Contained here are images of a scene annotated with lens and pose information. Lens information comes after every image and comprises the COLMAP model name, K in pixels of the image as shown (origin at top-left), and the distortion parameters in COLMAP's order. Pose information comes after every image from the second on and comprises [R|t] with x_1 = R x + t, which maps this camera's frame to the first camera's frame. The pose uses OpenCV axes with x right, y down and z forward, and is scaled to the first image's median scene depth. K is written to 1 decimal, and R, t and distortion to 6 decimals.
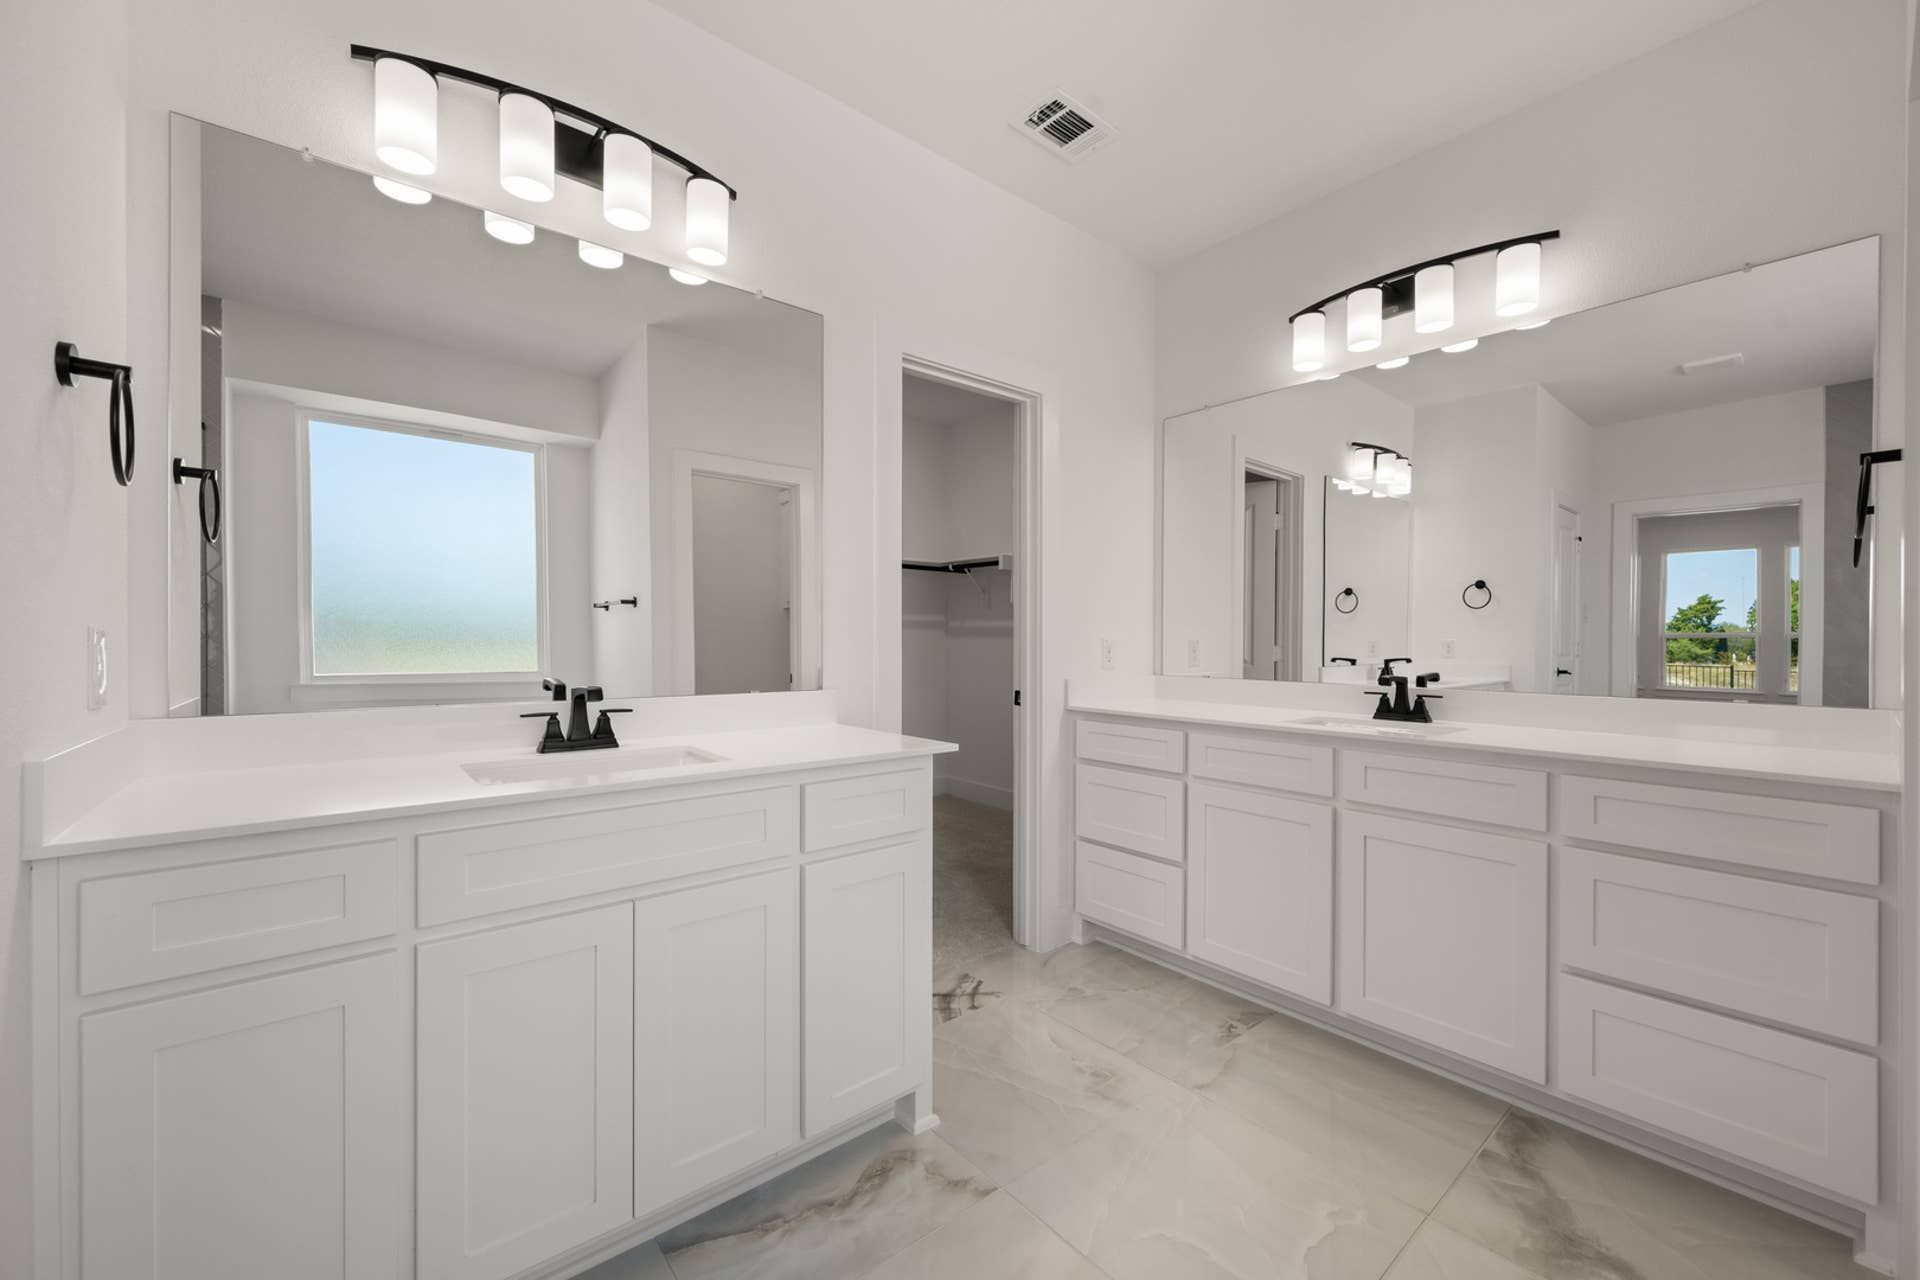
lens RADIAL K [[752.7, 0, 965.9], [0, 752.7, 639.3], [0, 0, 1]] dist [0.002151, 0.000073]
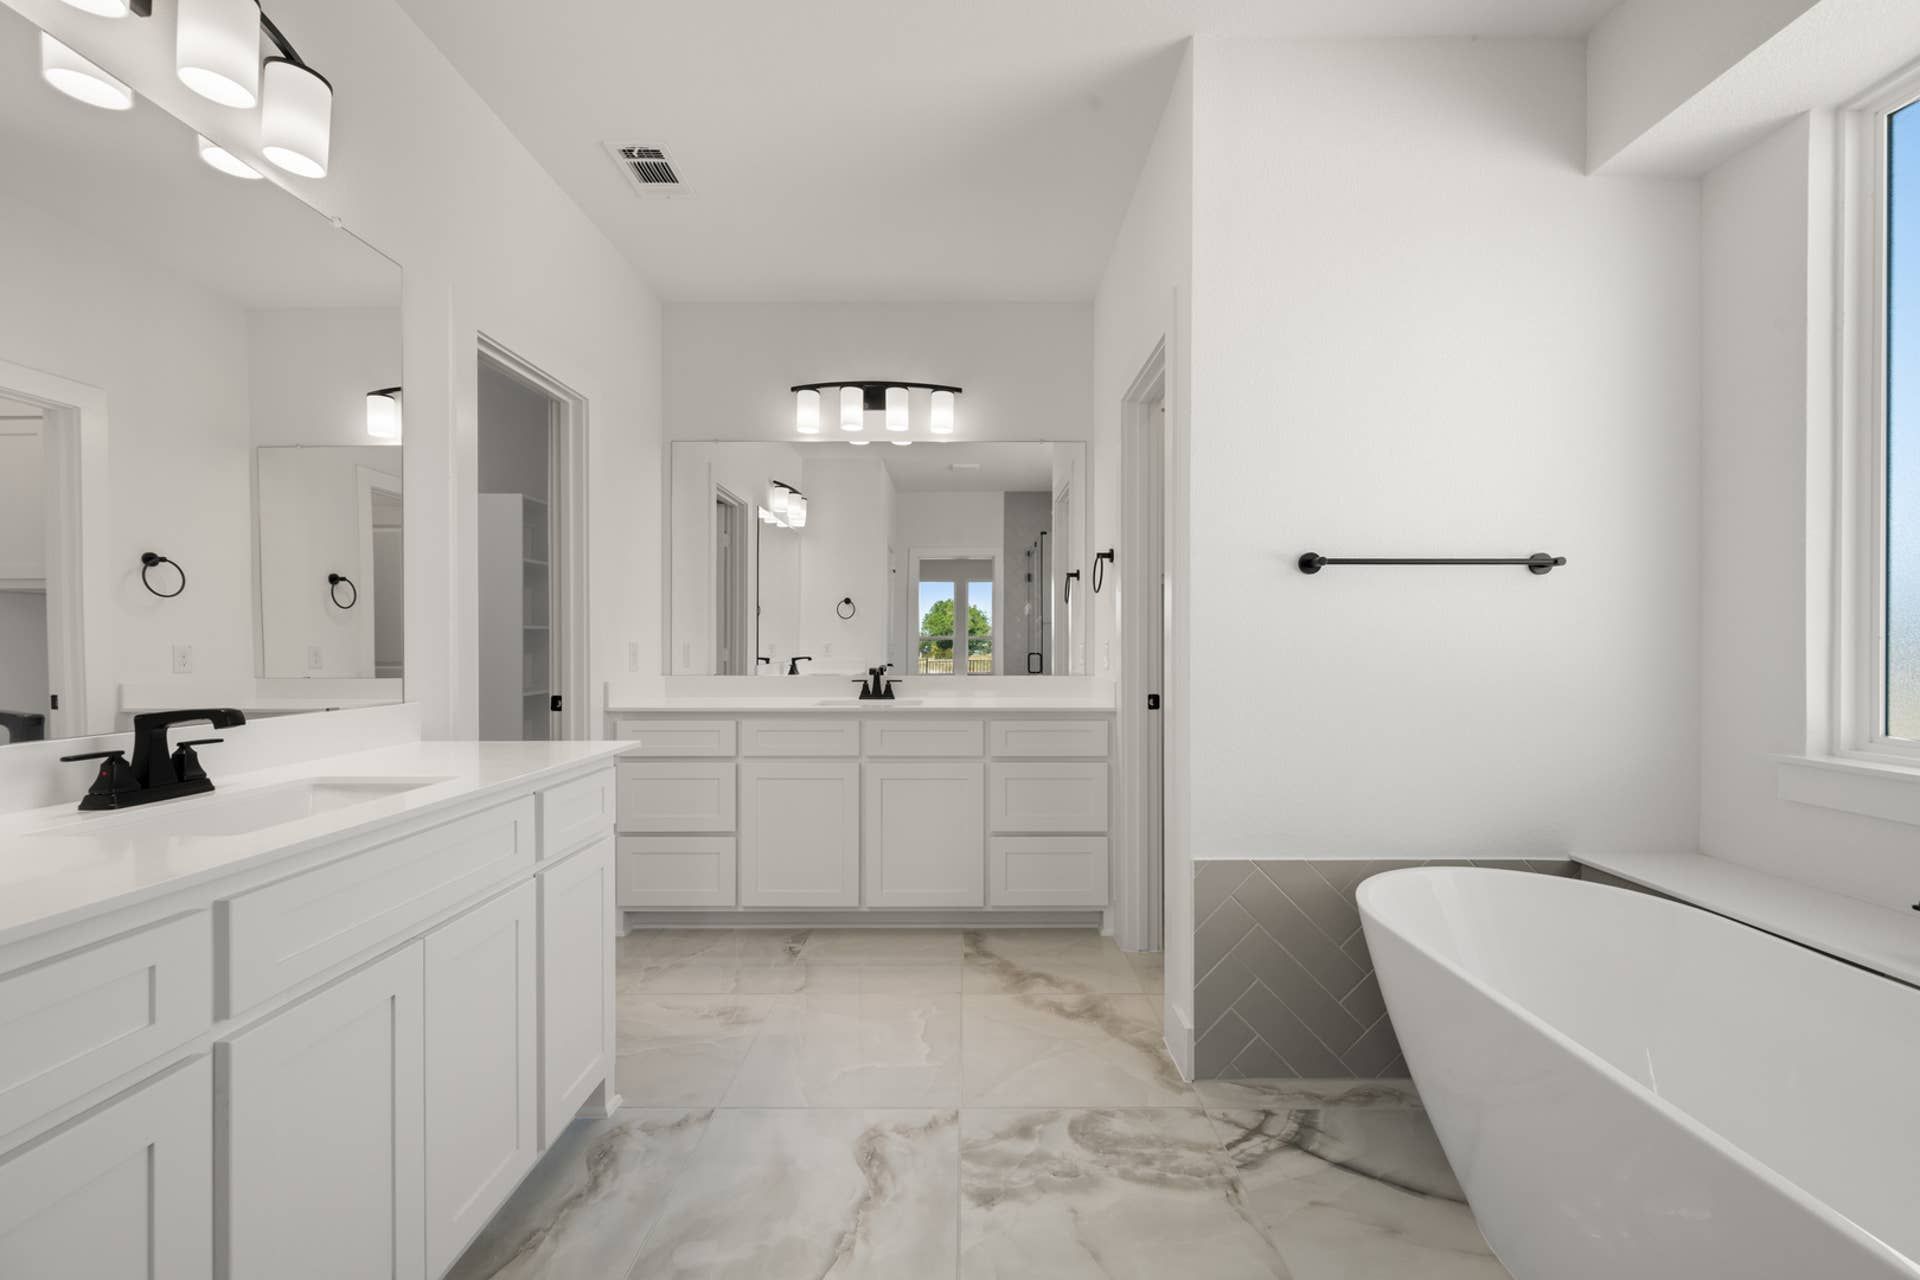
lens RADIAL K [[752.7, 0, 965.9], [0, 752.7, 639.3], [0, 0, 1]] dist [0.002151, 0.000073]
pose [[0.644197, -0.001354, 0.764858, -0.423335], [0.004047, 0.999990, -0.001638, -0.001514], [-0.764849, 0.004151, 0.644197, -0.043294]]
